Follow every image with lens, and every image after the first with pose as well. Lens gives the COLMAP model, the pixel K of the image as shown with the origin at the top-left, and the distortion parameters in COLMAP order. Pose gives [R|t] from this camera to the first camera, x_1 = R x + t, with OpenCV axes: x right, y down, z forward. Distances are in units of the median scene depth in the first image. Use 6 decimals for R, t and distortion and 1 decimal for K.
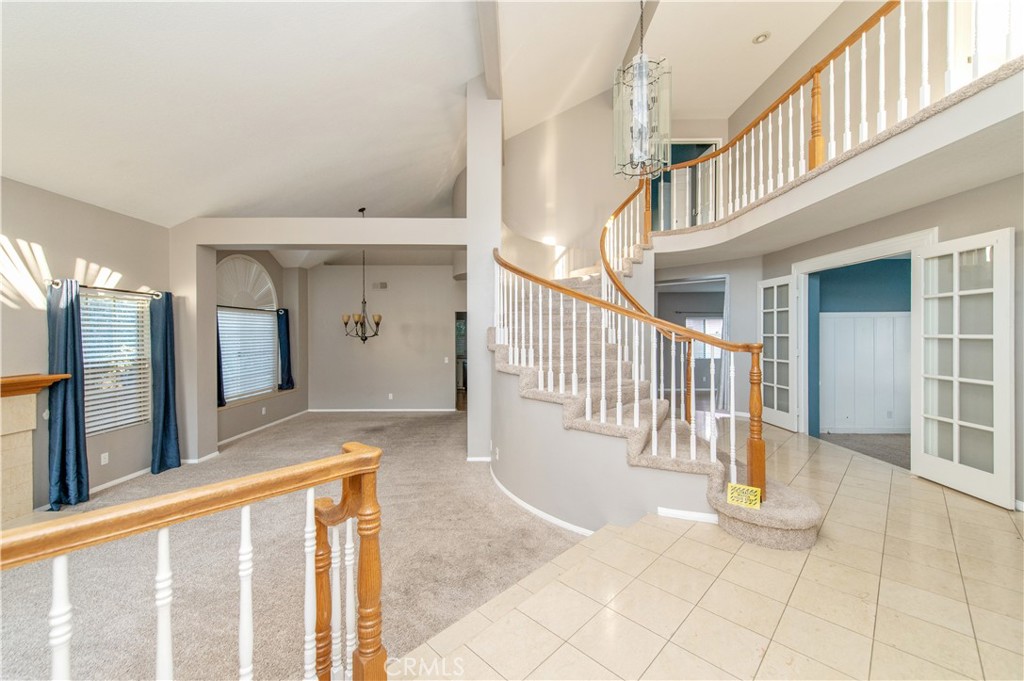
lens RADIAL K [[398.6, 0, 513.2], [0, 398.6, 337.2], [0, 0, 1]] dist [0.008997, -0.000507]
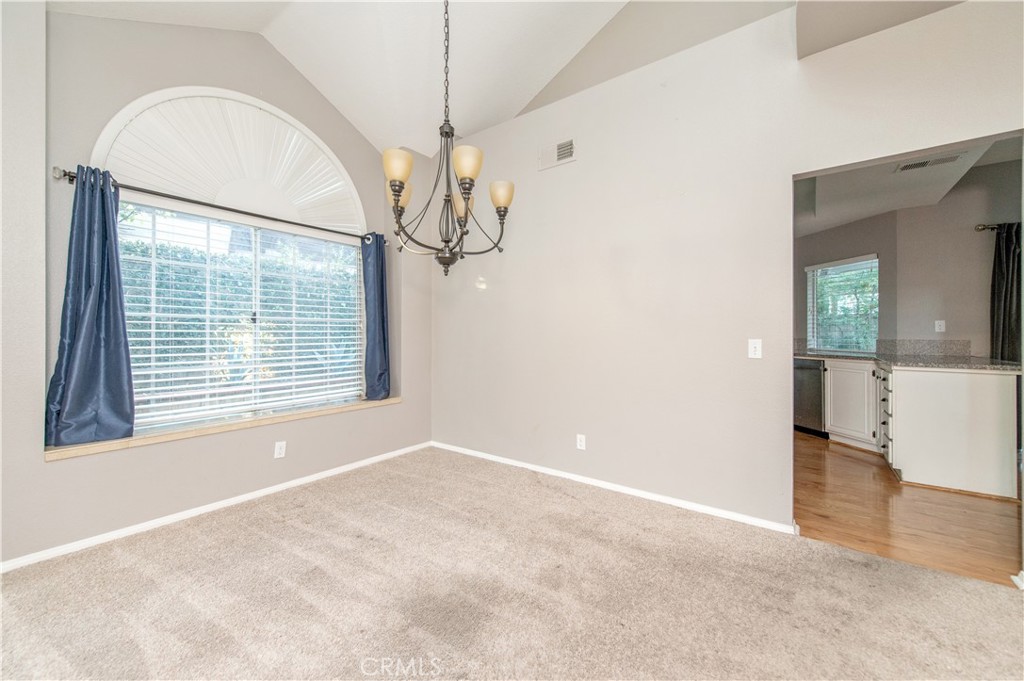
lens RADIAL K [[401.7, 0, 512.9], [0, 401.7, 330.8], [0, 0, 1]] dist [0.018089, -0.000067]
pose [[0.805605, -0.000011, -0.592453, -0.232943], [-0.008426, 0.999899, -0.011476, 0.084939], [0.592393, 0.014237, 0.805524, 1.135005]]
